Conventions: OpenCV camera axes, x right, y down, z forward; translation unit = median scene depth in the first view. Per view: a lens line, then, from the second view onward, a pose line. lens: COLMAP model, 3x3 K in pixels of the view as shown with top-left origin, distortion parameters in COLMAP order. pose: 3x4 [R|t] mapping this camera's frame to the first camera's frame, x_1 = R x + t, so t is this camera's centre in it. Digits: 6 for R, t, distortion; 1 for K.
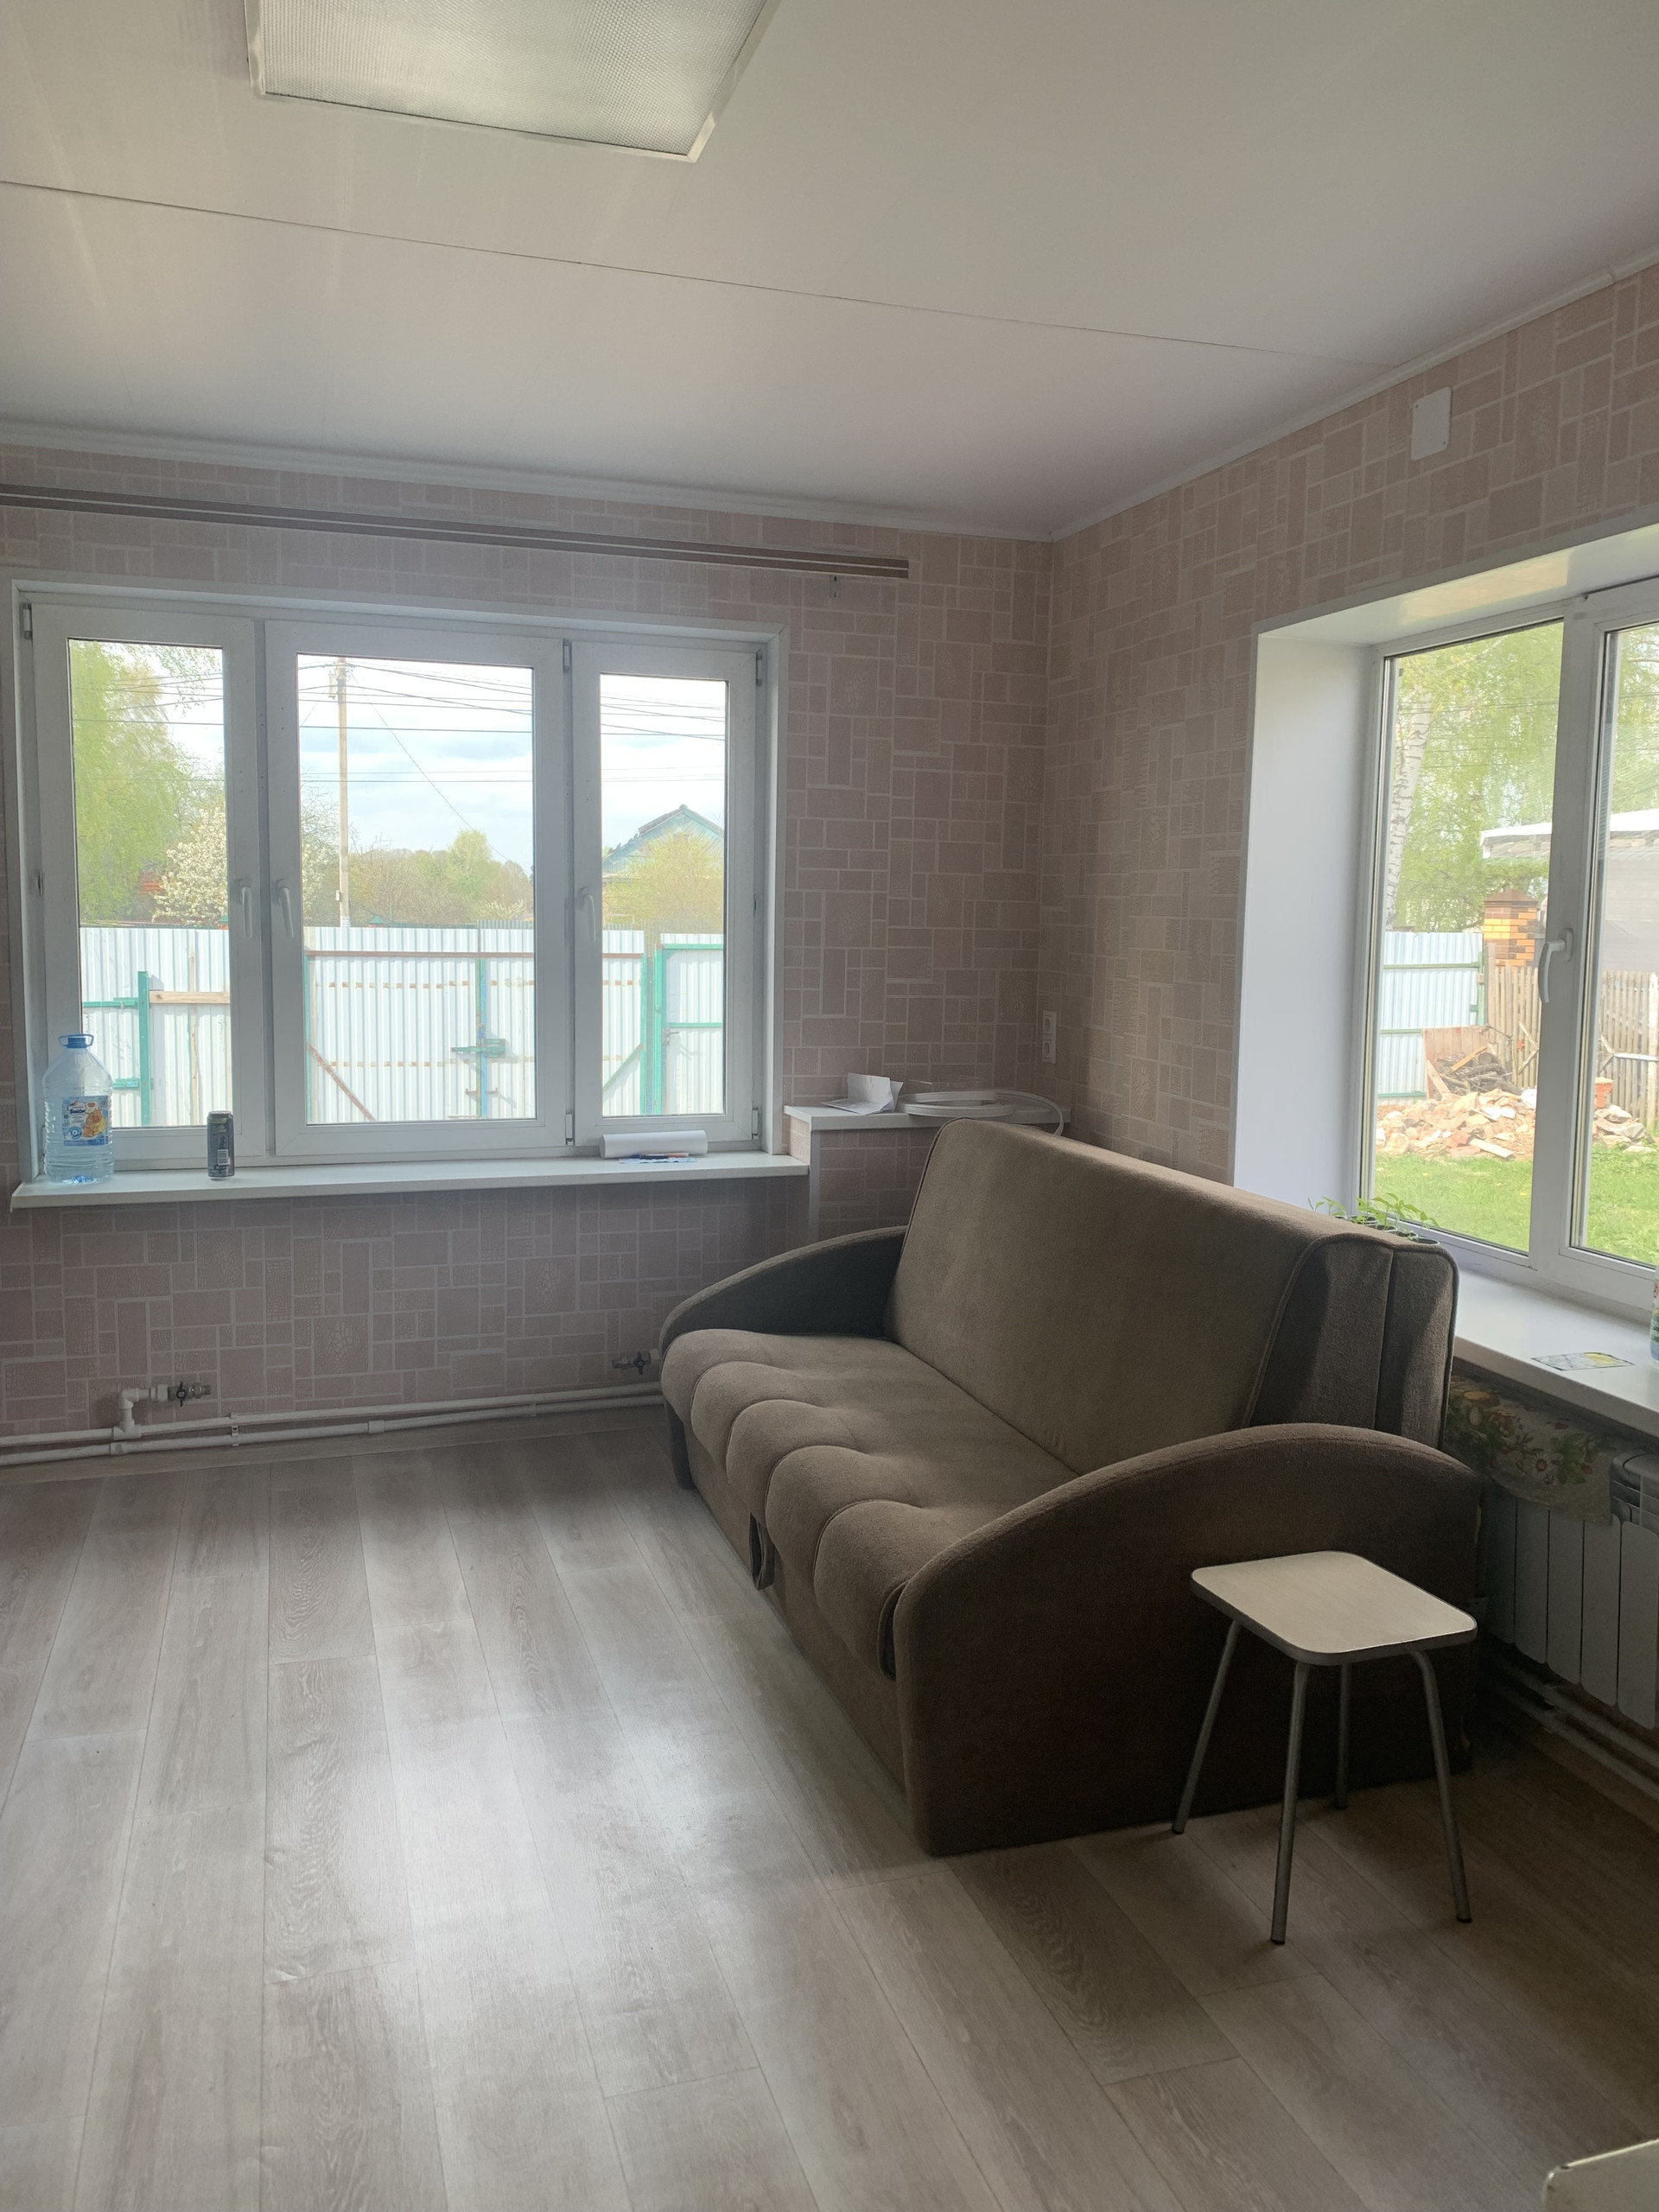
lens RADIAL K [[1722.8, 0, 834.9], [0, 1722.8, 1090.9], [0, 0, 1]] dist [0.073077, -0.062644]
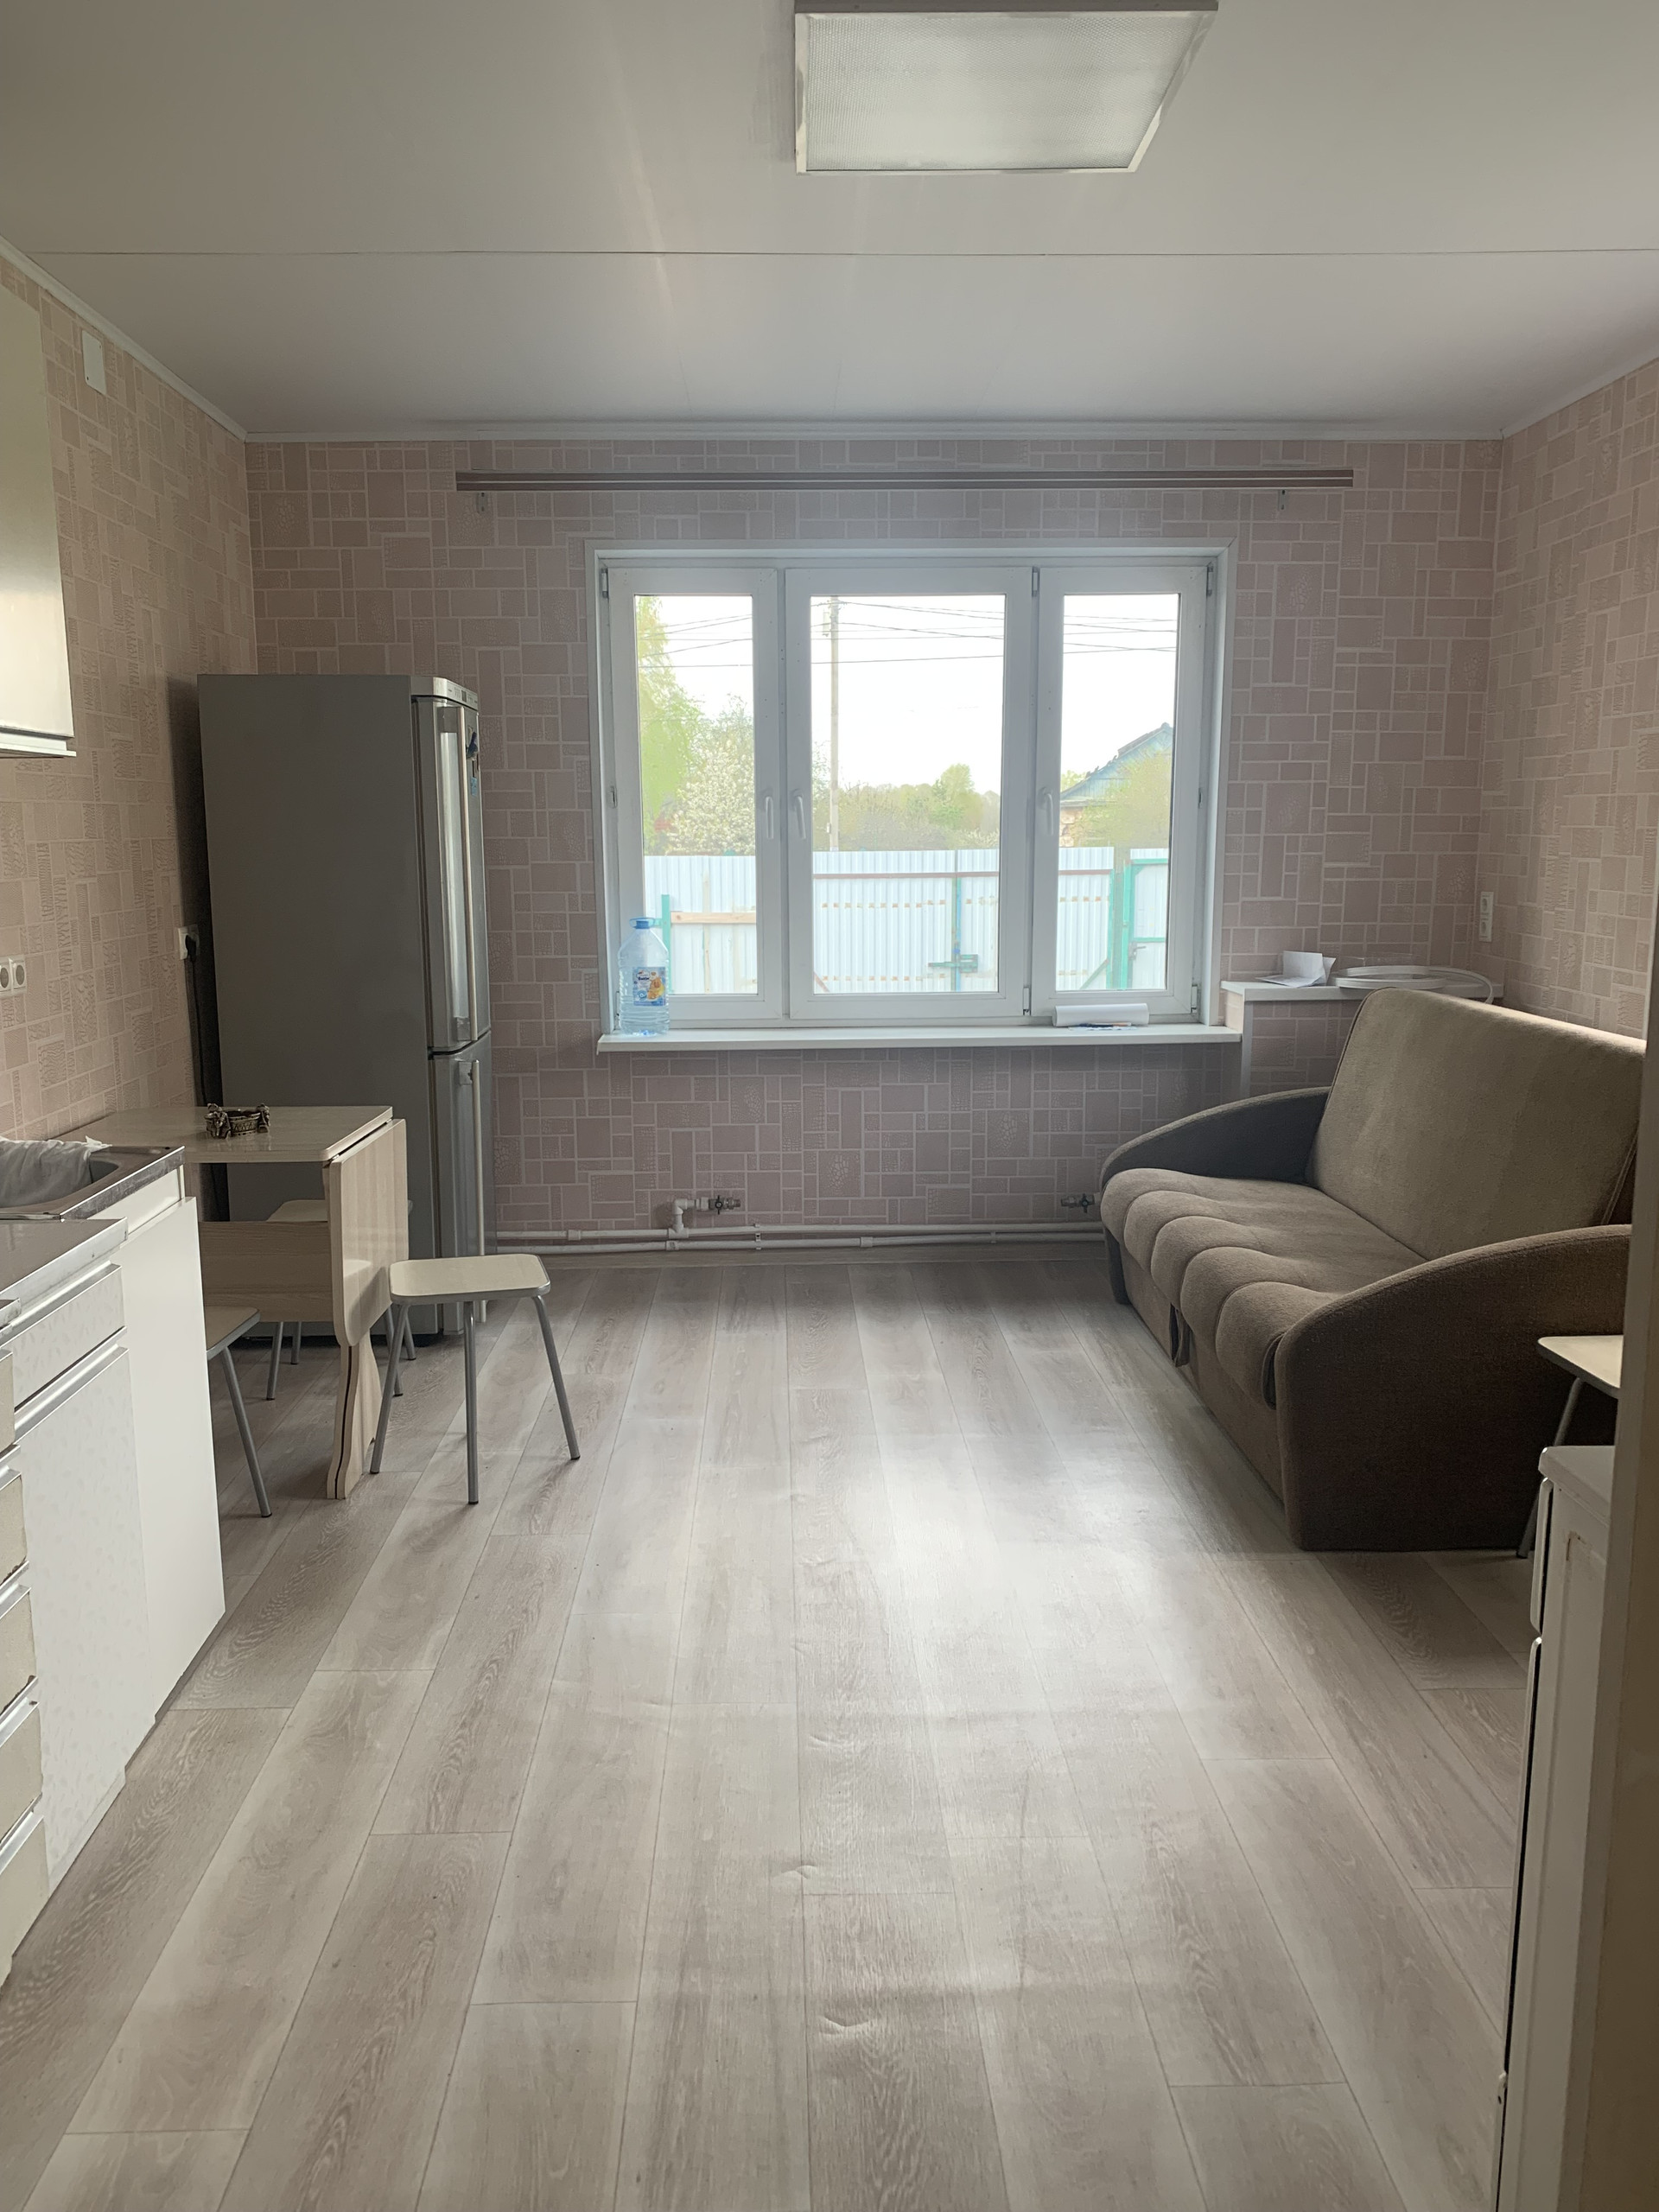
lens RADIAL K [[1722.8, 0, 791.6], [0, 1722.8, 1137.4], [0, 0, 1]] dist [0.073077, -0.062644]
pose [[0.955989, 0.030890, -0.291772, 0.035426], [-0.011748, 0.997675, 0.067130, 0.039006], [0.293167, -0.060748, 0.954129, -0.160375]]
